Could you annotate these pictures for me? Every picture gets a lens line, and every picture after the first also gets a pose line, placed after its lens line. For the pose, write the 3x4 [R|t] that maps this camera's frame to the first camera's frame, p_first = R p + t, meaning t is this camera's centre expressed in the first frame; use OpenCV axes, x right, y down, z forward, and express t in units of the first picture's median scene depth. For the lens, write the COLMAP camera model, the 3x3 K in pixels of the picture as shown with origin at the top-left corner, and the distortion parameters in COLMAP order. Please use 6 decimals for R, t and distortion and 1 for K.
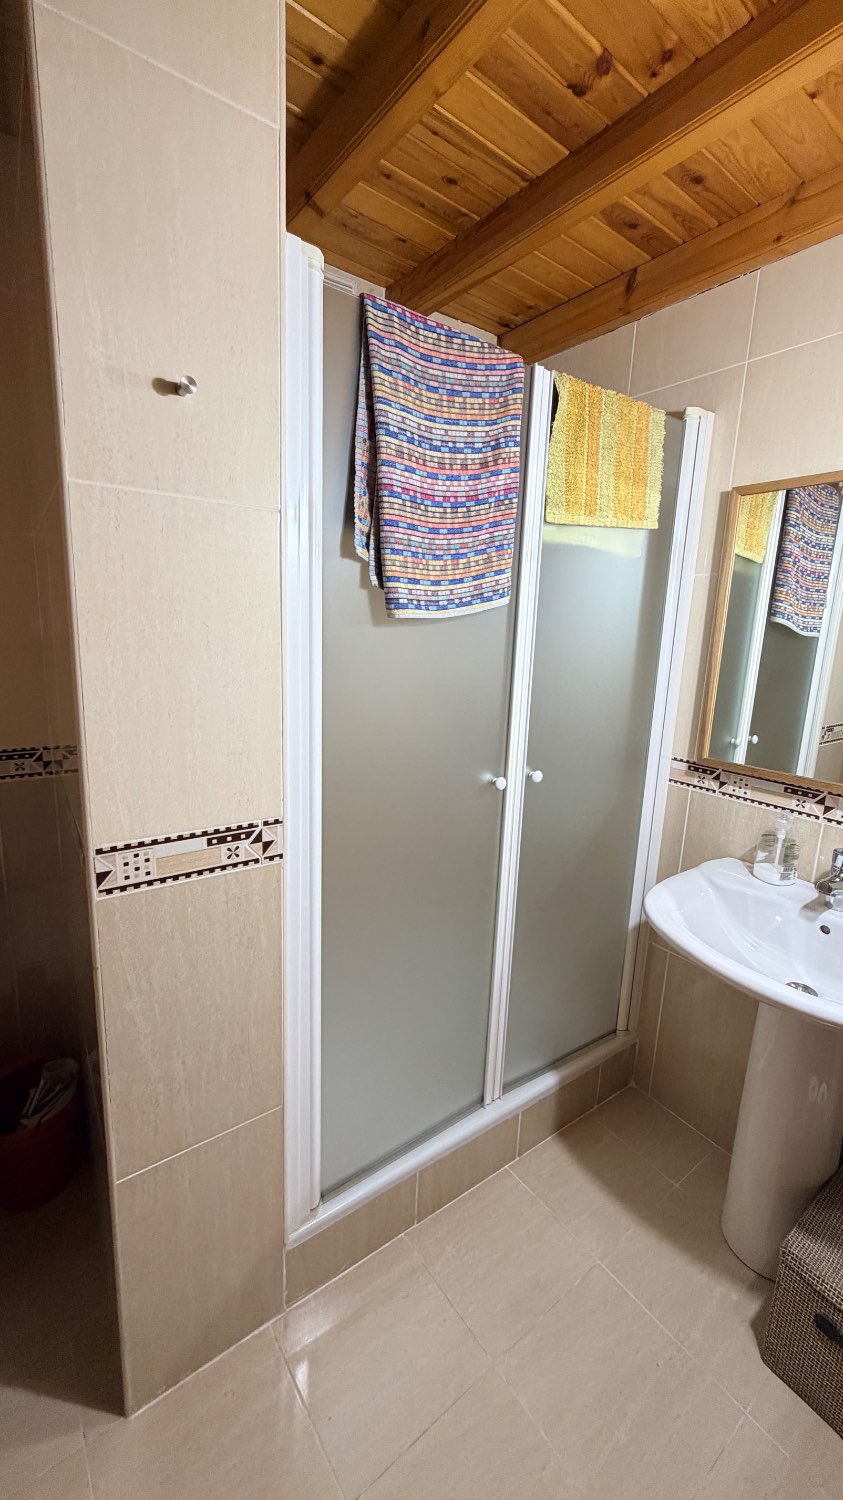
lens RADIAL K [[597.8, 0, 418.5], [0, 597.8, 750.2], [0, 0, 1]] dist [0.000371, 0.000420]
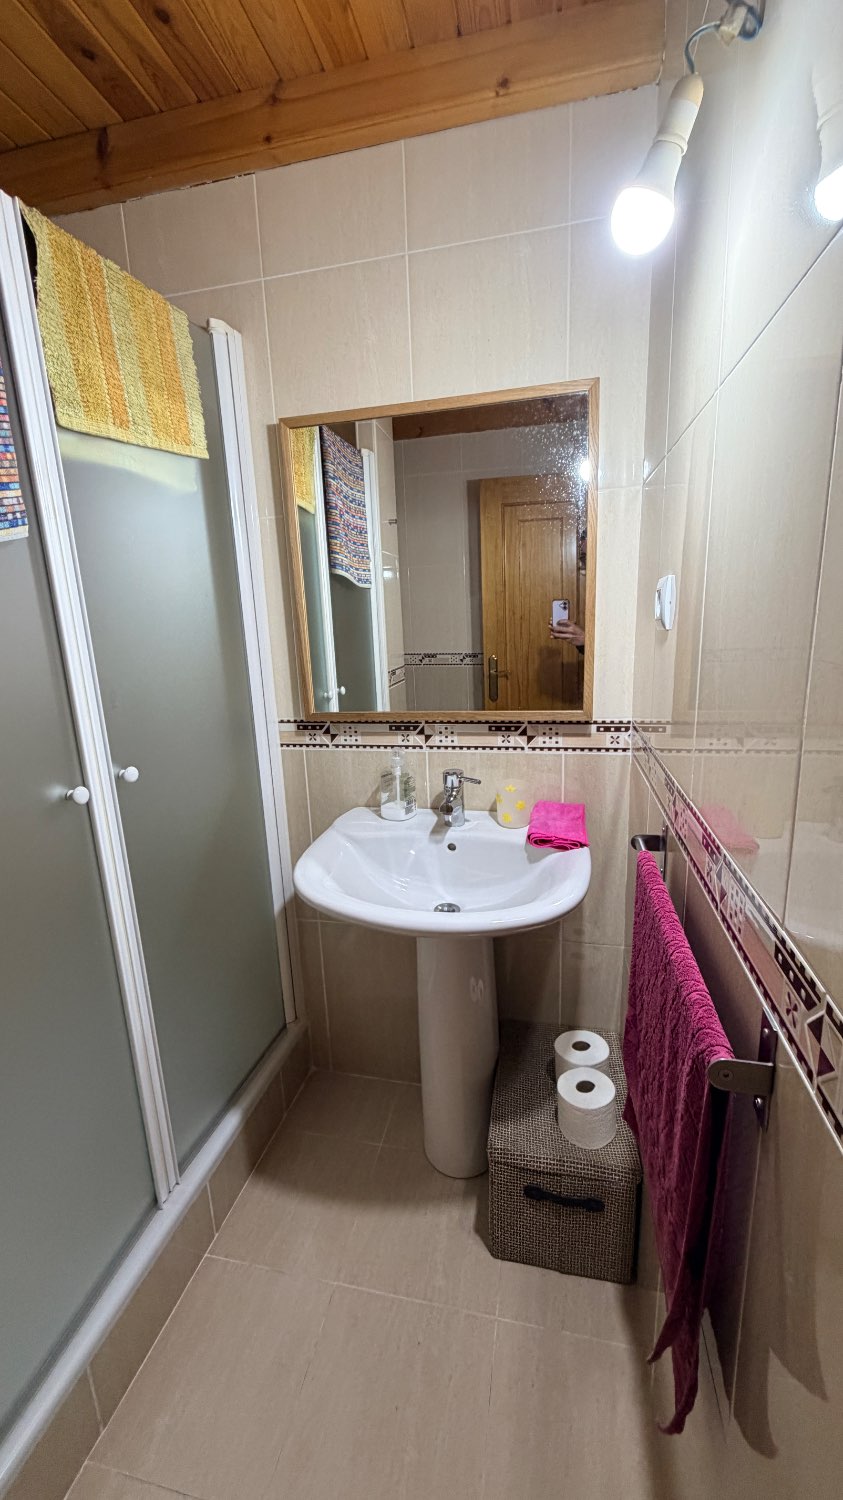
lens RADIAL K [[597.8, 0, 423.6], [0, 597.8, 742.6], [0, 0, 1]] dist [0.000371, 0.000420]
pose [[0.753565, -0.210714, 0.622688, 0.016178], [0.203848, 0.975444, 0.083392, 0.019860], [-0.624969, 0.064092, 0.778014, 0.203136]]
